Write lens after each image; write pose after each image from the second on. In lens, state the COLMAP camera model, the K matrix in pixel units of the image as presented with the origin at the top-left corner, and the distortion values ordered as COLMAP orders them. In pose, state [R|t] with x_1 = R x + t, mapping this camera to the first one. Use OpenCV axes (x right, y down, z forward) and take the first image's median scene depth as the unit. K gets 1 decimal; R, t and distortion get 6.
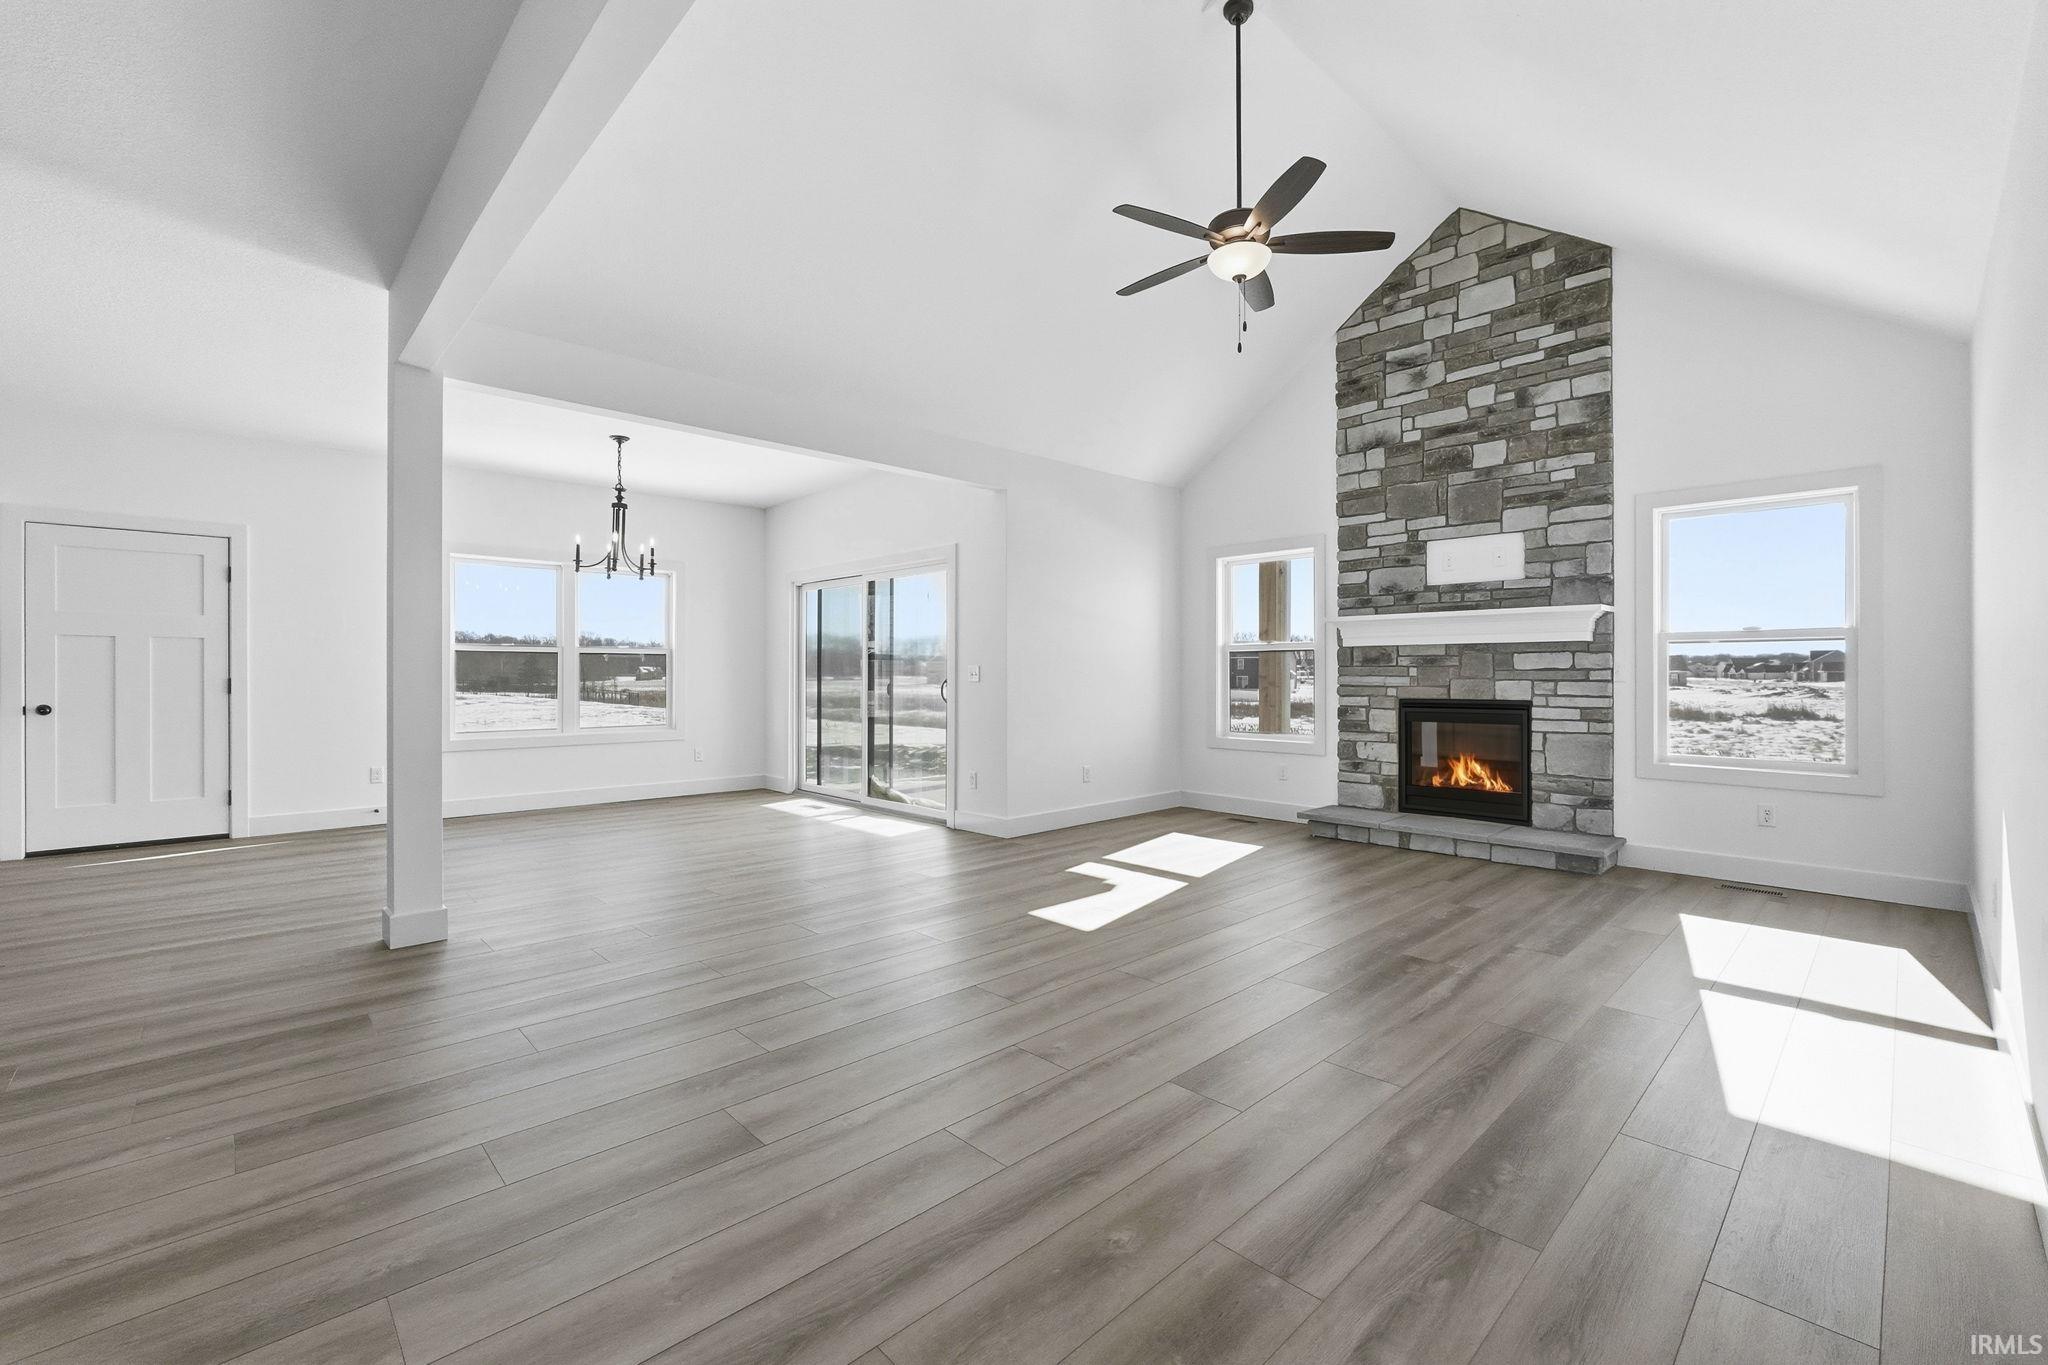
lens RADIAL K [[857.6, 0, 1022.4], [0, 857.6, 674.2], [0, 0, 1]] dist [-0.019490, 0.004063]
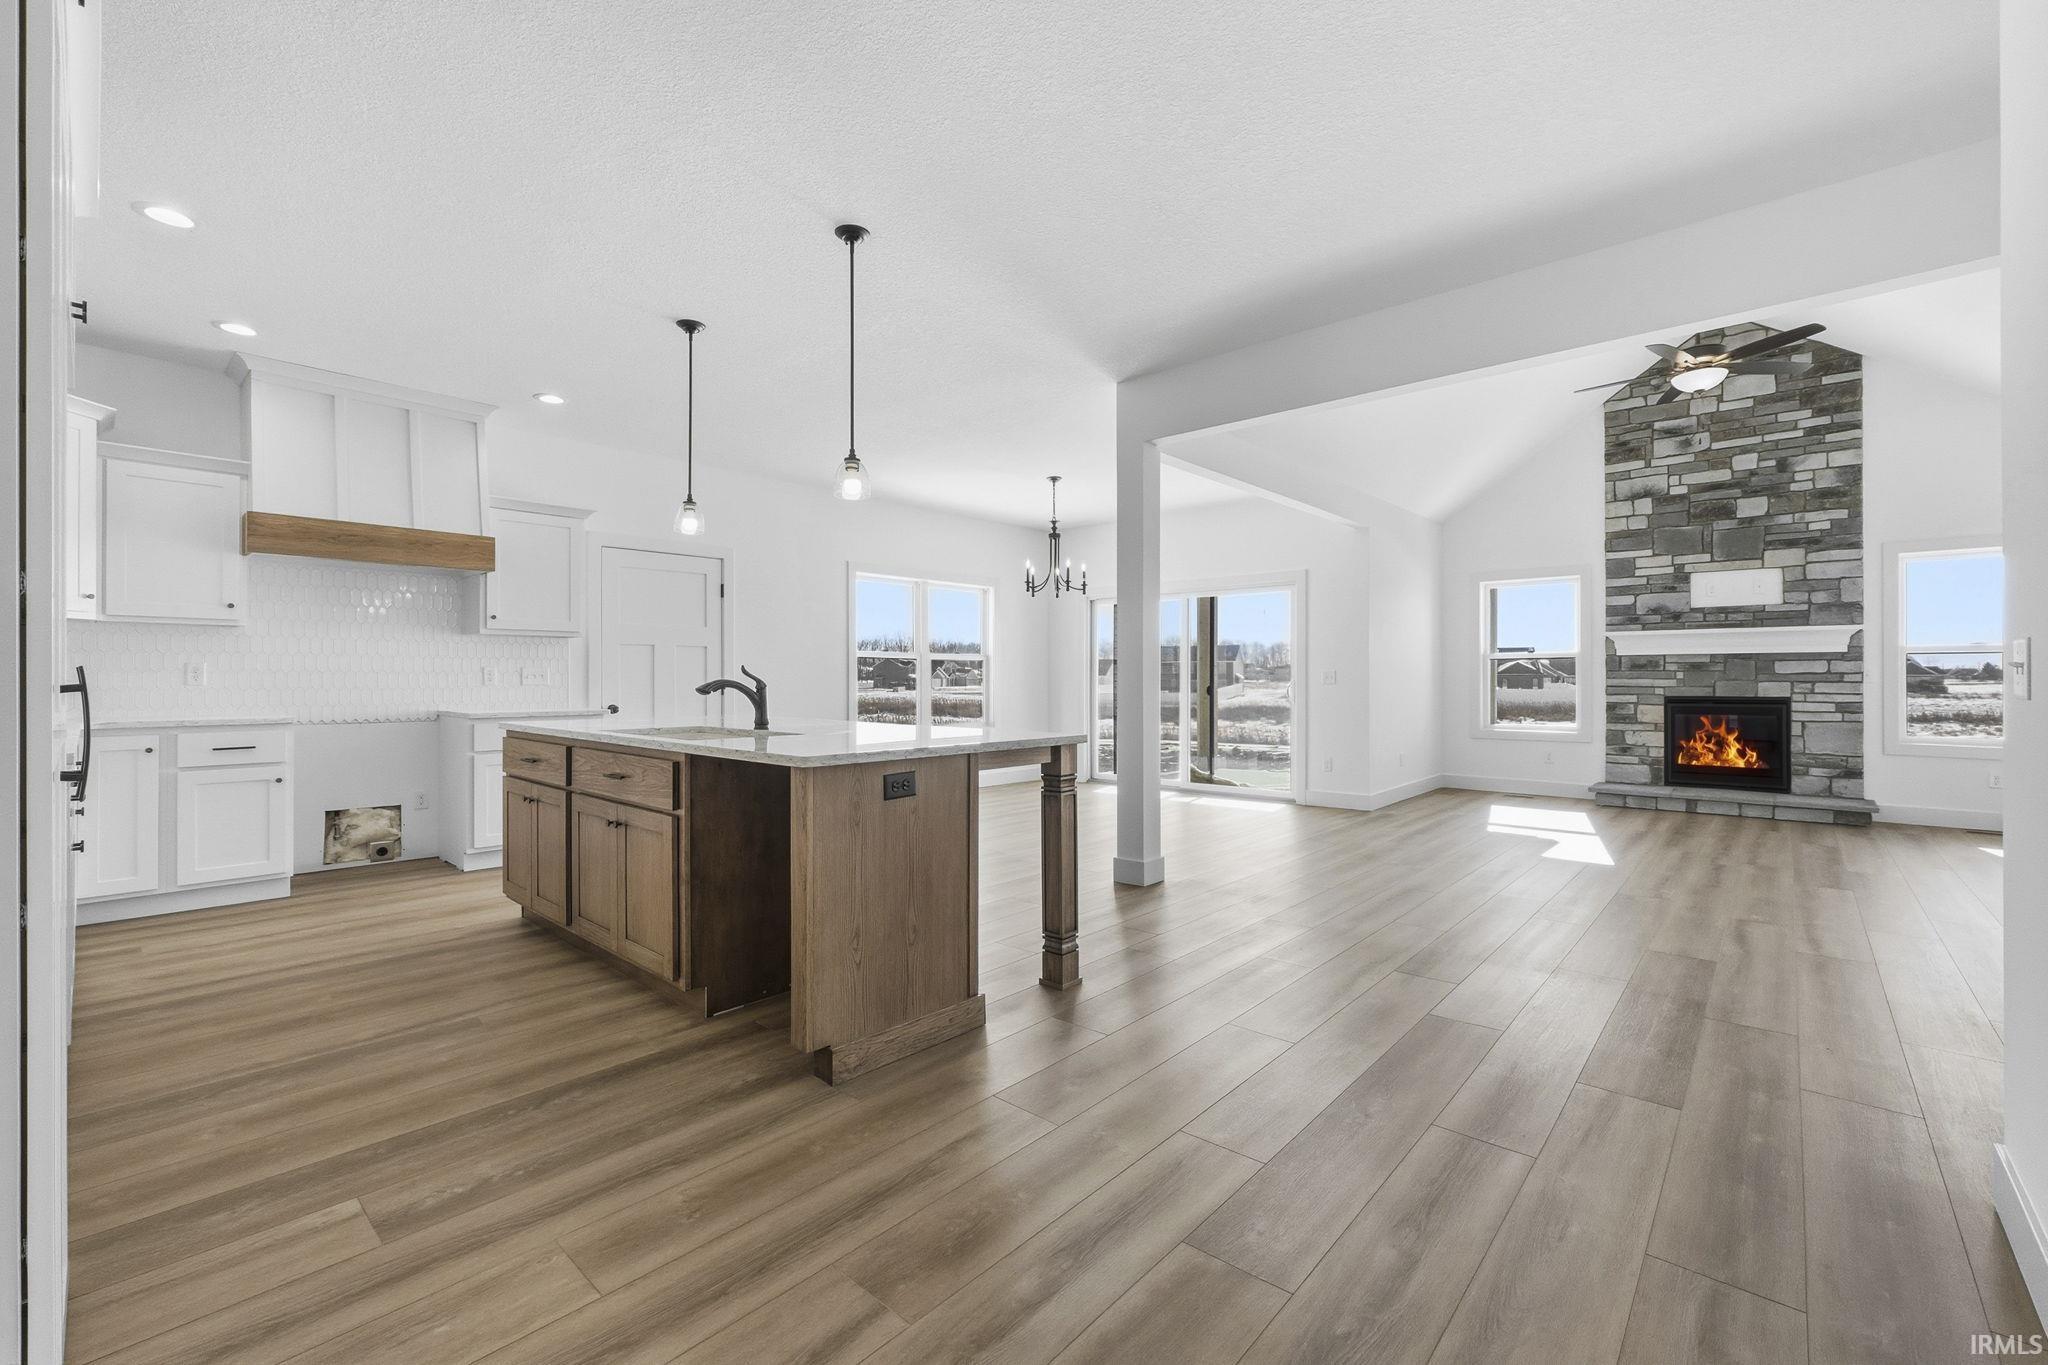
lens RADIAL K [[857.6, 0, 1020.5], [0, 857.6, 677.1], [0, 0, 1]] dist [-0.019490, 0.004063]
pose [[0.997051, -0.000011, 0.076746, -0.671952], [0.000116, 0.999999, -0.001360, 0.001577], [-0.076746, 0.001365, 0.997050, -0.200368]]
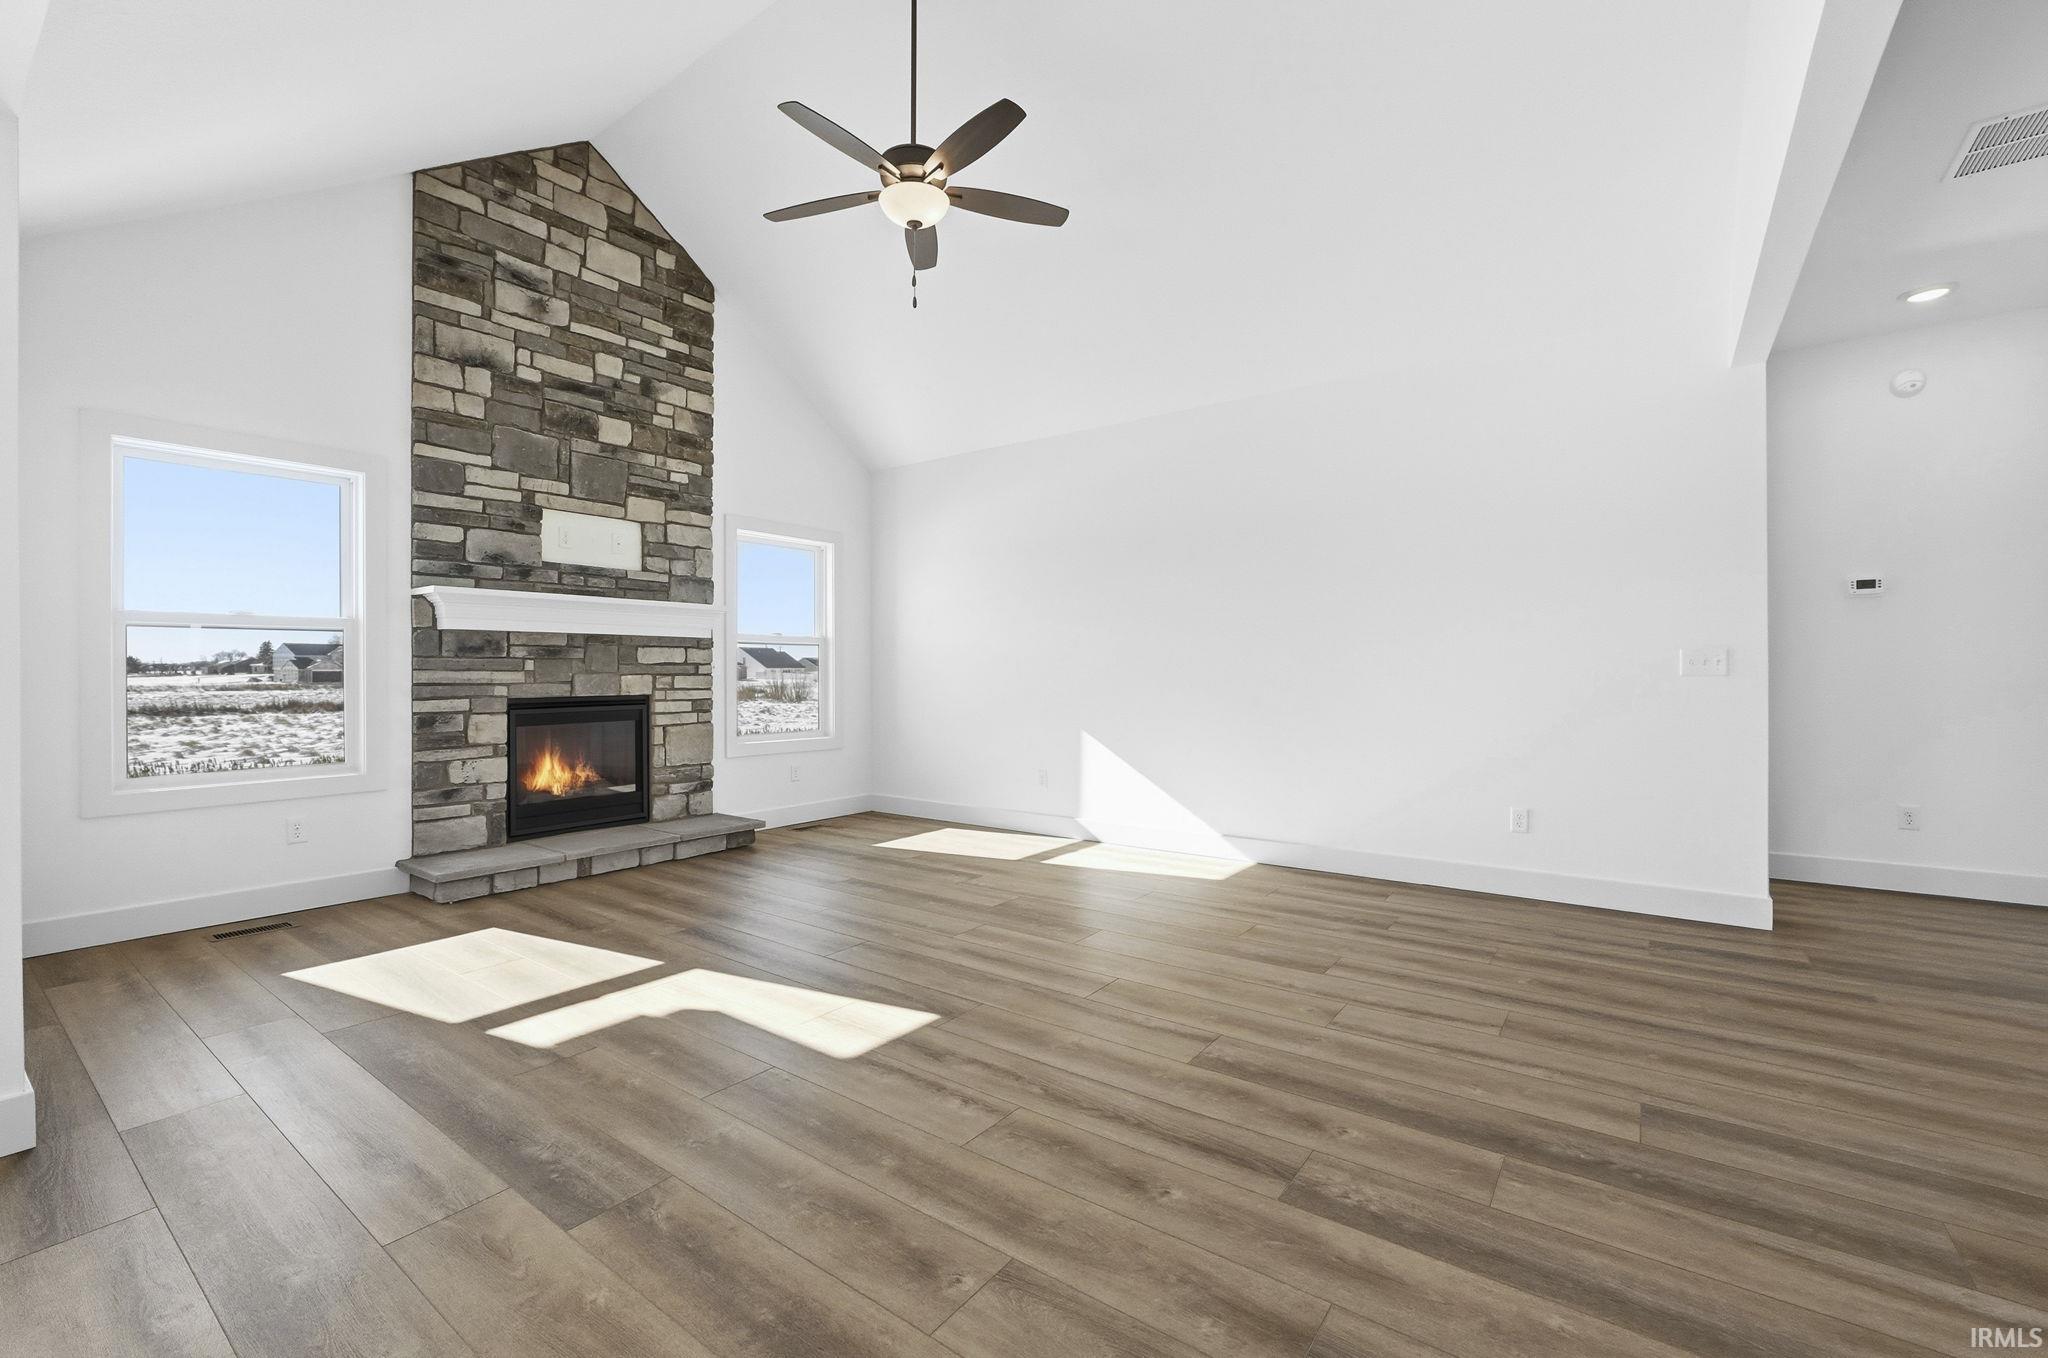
lens RADIAL K [[857.6, 0, 1032.8], [0, 857.6, 671.3], [0, 0, 1]] dist [-0.019490, 0.004063]
pose [[-0.177595, -0.000936, 0.984103, -0.457993], [0.001003, 0.999999, 0.001132, 0.002685], [-0.984103, 0.001188, -0.177594, 0.732549]]
